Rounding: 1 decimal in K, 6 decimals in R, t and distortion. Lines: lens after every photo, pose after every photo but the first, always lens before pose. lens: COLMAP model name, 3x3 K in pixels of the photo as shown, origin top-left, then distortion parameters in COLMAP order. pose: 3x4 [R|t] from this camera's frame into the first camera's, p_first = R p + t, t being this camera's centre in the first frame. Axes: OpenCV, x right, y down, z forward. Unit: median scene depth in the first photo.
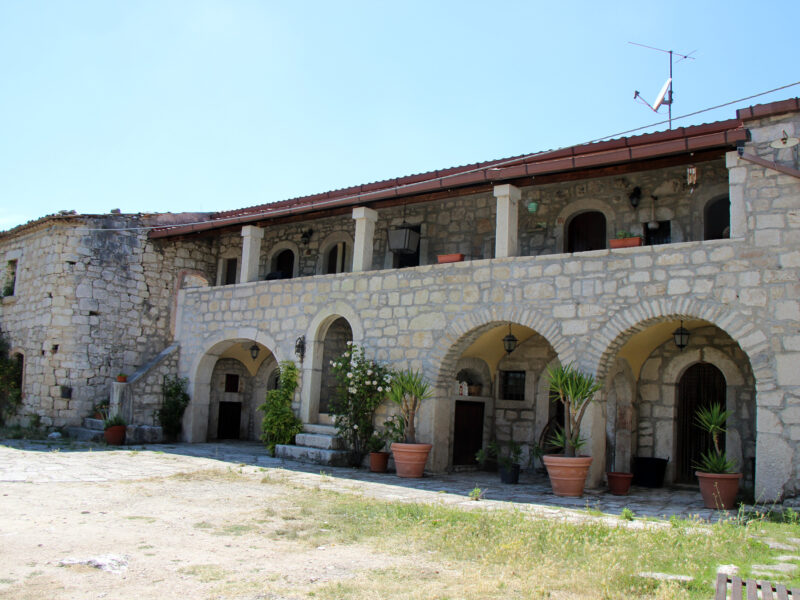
lens RADIAL K [[718.6, 0, 406.2], [0, 718.6, 300.1], [0, 0, 1]] dist [-0.161597, 0.099972]
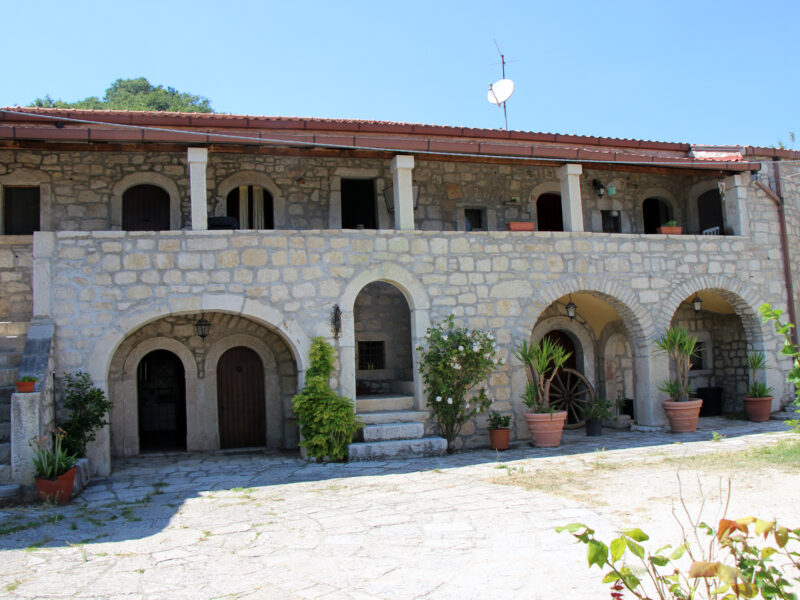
lens RADIAL K [[718.6, 0, 371.7], [0, 718.6, 311.3], [0, 0, 1]] dist [-0.161597, 0.099972]
pose [[0.600142, -0.018621, 0.799677, -0.842796], [-0.037375, 0.997984, 0.051288, 0.016558], [-0.799020, -0.060668, 0.598236, 0.552854]]
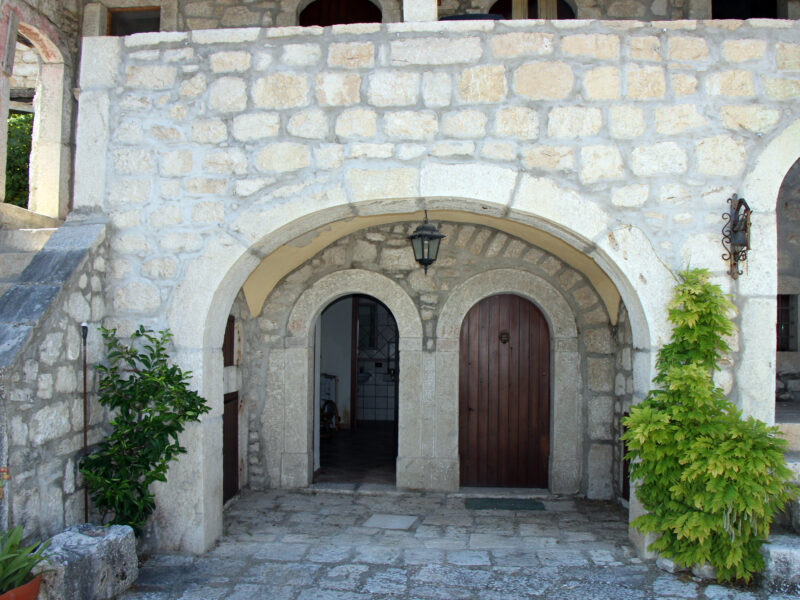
lens RADIAL K [[718.6, 0, 398.0], [0, 718.6, 302.7], [0, 0, 1]] dist [-0.161597, 0.099972]
pose [[0.834344, -0.016716, 0.550990, -0.502233], [-0.045514, 0.994038, 0.099077, 0.083250], [-0.549361, -0.107742, 0.828610, 0.912649]]
